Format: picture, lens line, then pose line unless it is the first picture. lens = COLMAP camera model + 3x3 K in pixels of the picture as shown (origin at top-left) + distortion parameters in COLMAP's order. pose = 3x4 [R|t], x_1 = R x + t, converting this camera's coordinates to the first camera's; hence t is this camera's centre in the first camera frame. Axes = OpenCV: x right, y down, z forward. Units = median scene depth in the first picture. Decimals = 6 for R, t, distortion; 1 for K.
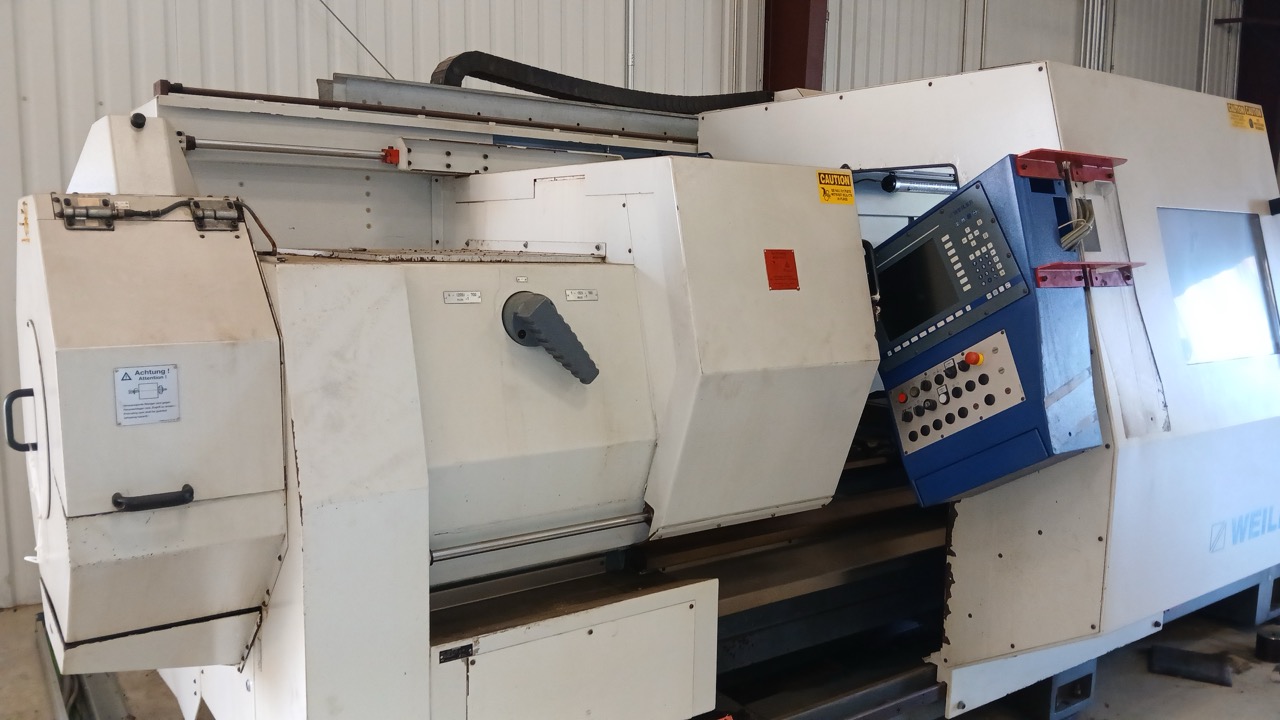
lens RADIAL K [[991.5, 0, 644.7], [0, 991.5, 367.0], [0, 0, 1]] dist [0.150826, -0.382490]
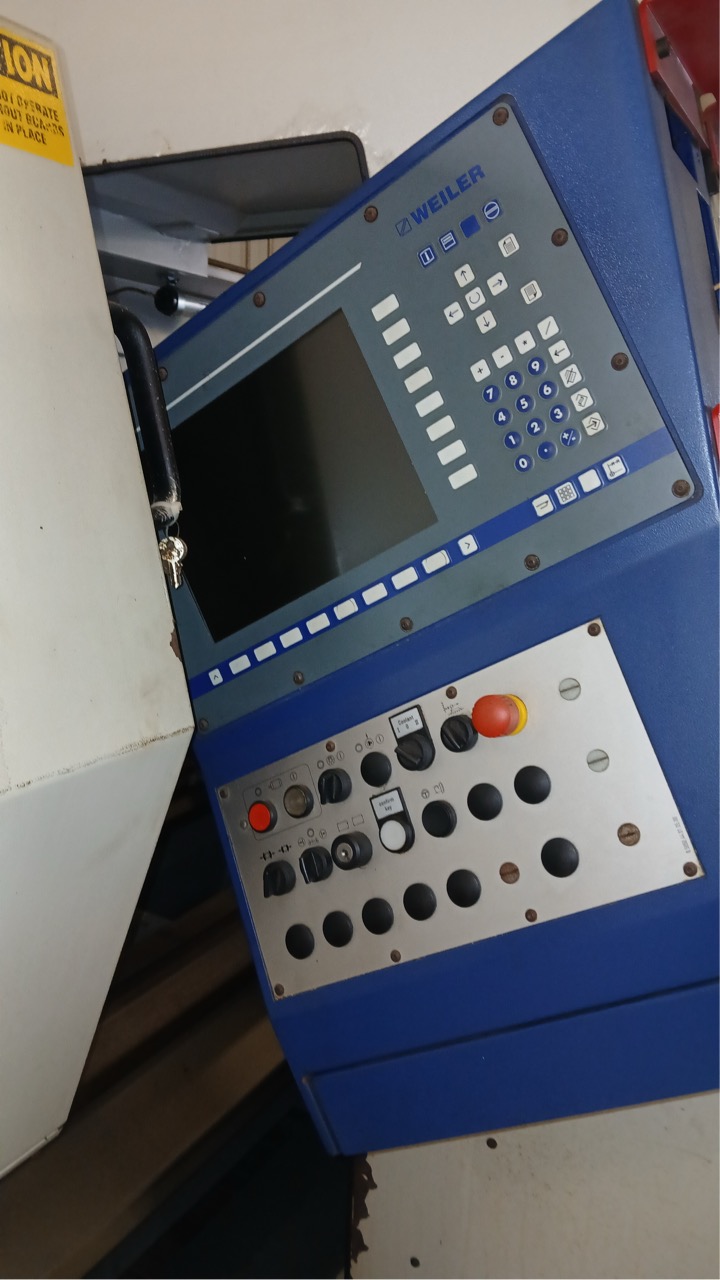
lens RADIAL K [[991.5, 0, 341.1], [0, 991.5, 641.1], [0, 0, 1]] dist [0.150826, -0.382490]
pose [[0.916791, -0.062543, 0.394439, 0.165225], [0.028618, 0.995411, 0.091317, -0.057913], [-0.398340, -0.072430, 0.914373, 0.731907]]
